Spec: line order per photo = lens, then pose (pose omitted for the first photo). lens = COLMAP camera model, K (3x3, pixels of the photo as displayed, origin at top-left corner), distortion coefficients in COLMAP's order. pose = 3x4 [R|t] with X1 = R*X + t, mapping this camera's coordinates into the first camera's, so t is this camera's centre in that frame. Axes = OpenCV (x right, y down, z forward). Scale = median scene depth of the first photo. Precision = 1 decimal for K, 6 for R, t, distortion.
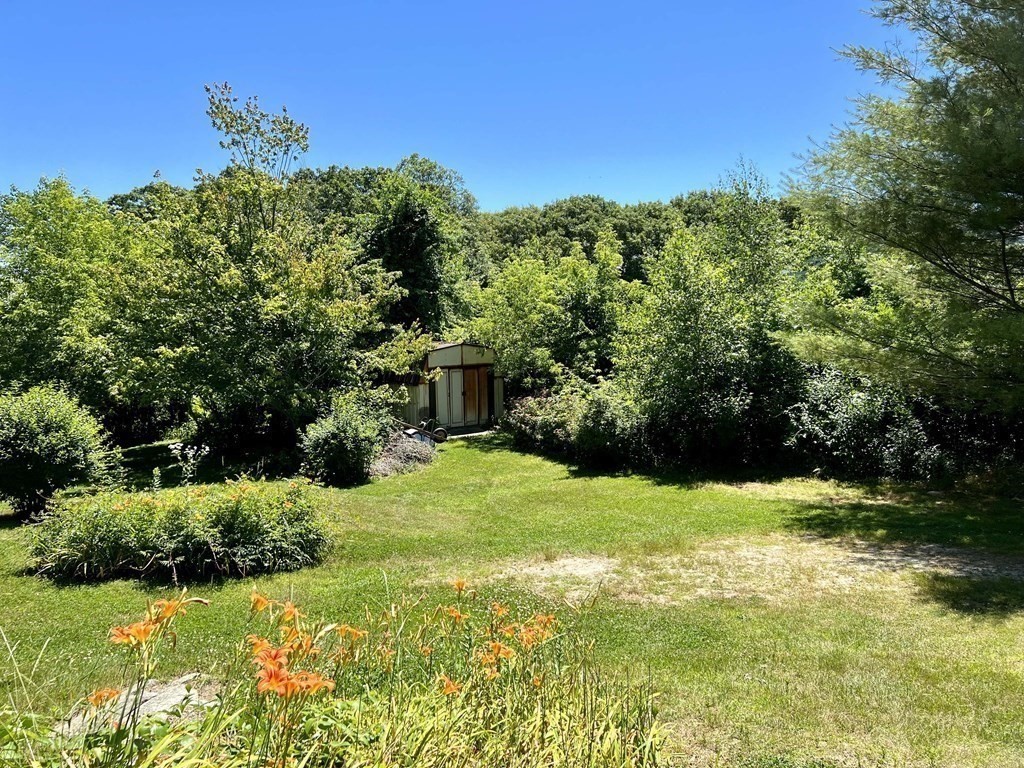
lens RADIAL K [[767.3, 0, 509.5], [0, 767.3, 387.5], [0, 0, 1]] dist [0.034071, -0.018315]
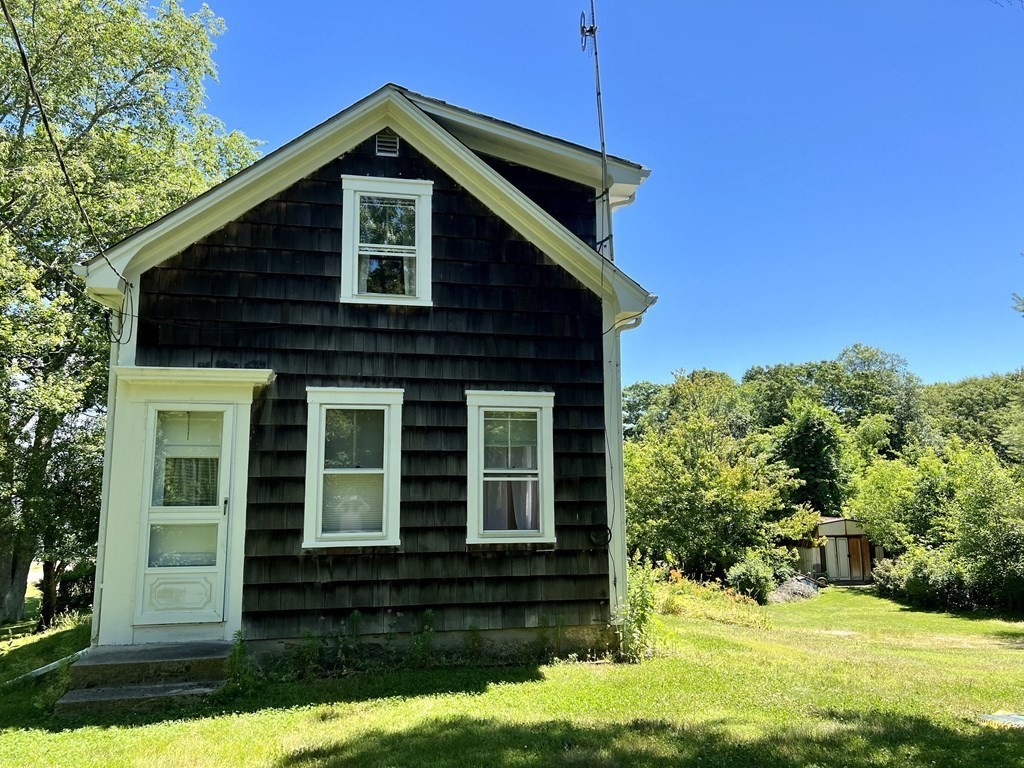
lens RADIAL K [[767.3, 0, 509.5], [0, 767.3, 378.1], [0, 0, 1]] dist [0.034071, -0.018315]
pose [[0.829495, -0.083094, -0.552299, 0.255337], [-0.042994, 0.976437, -0.211478, 0.017926], [0.556857, 0.199166, 0.806377, -0.596641]]
